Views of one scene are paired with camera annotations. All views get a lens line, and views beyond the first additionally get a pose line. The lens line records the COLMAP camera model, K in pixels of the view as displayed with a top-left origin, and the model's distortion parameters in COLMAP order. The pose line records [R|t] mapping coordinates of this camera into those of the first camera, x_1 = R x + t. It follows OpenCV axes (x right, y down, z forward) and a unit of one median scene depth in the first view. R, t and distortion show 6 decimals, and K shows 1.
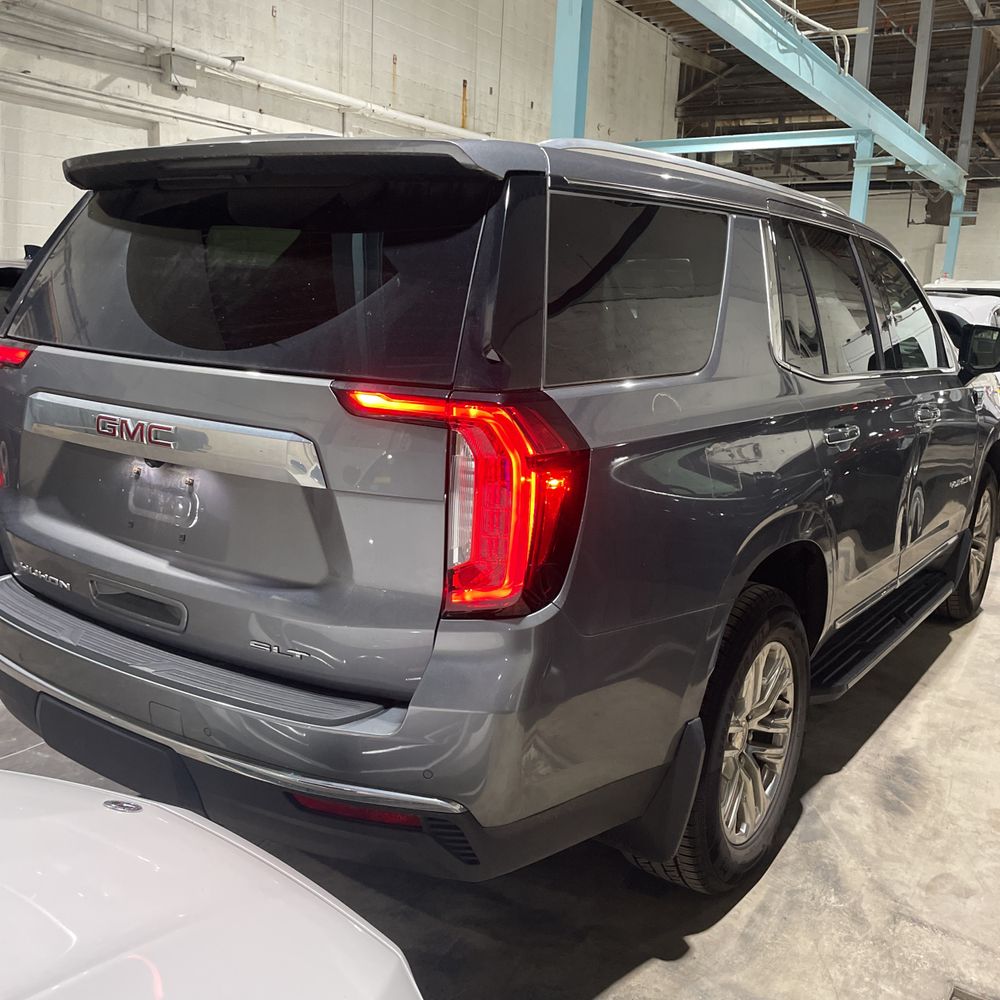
lens RADIAL K [[1007.2, 0, 500.0], [0, 1007.2, 500.0], [0, 0, 1]] dist [0.081673, -0.109541]
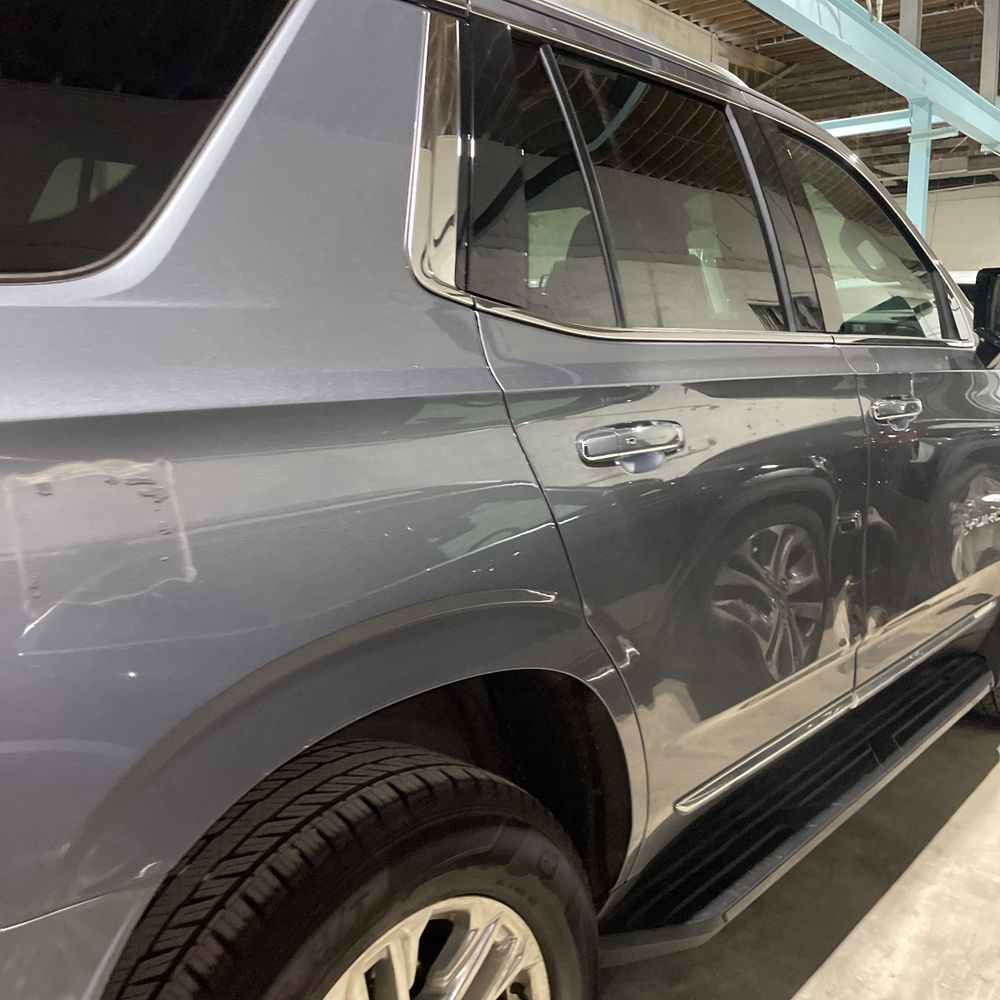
lens RADIAL K [[1011.4, 0, 481.2], [0, 1011.4, 502.9], [0, 0, 1]] dist [0.076779, -0.102393]
pose [[0.993120, -0.034404, -0.111935, 0.189691], [0.030110, 0.998752, -0.039836, -0.010315], [0.113166, 0.036191, 0.992917, 0.300881]]
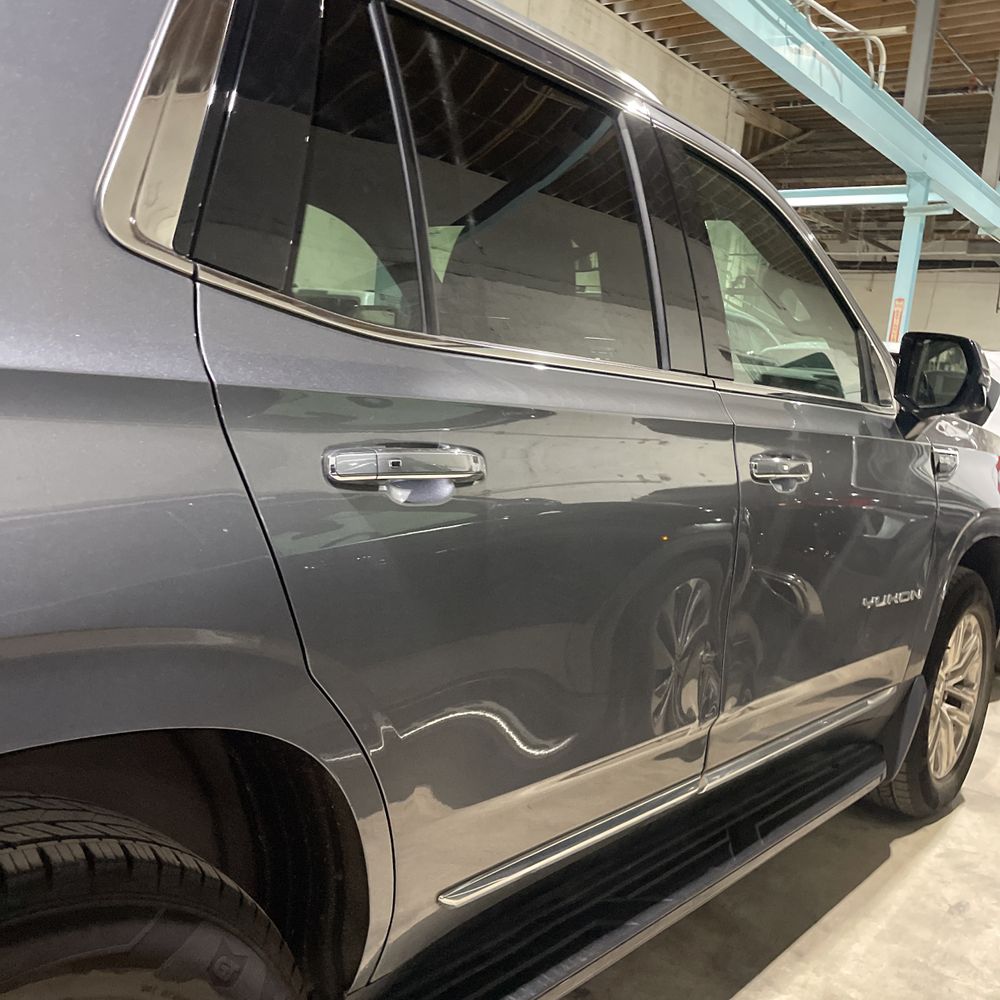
lens RADIAL K [[1015.8, 0, 506.2], [0, 1015.8, 514.8], [0, 0, 1]] dist [0.055233, -0.064554]
pose [[0.994779, 0.064291, -0.079257, 0.246560], [-0.069203, 0.995744, -0.060863, -0.013089], [0.075007, 0.066030, 0.994995, 0.353478]]
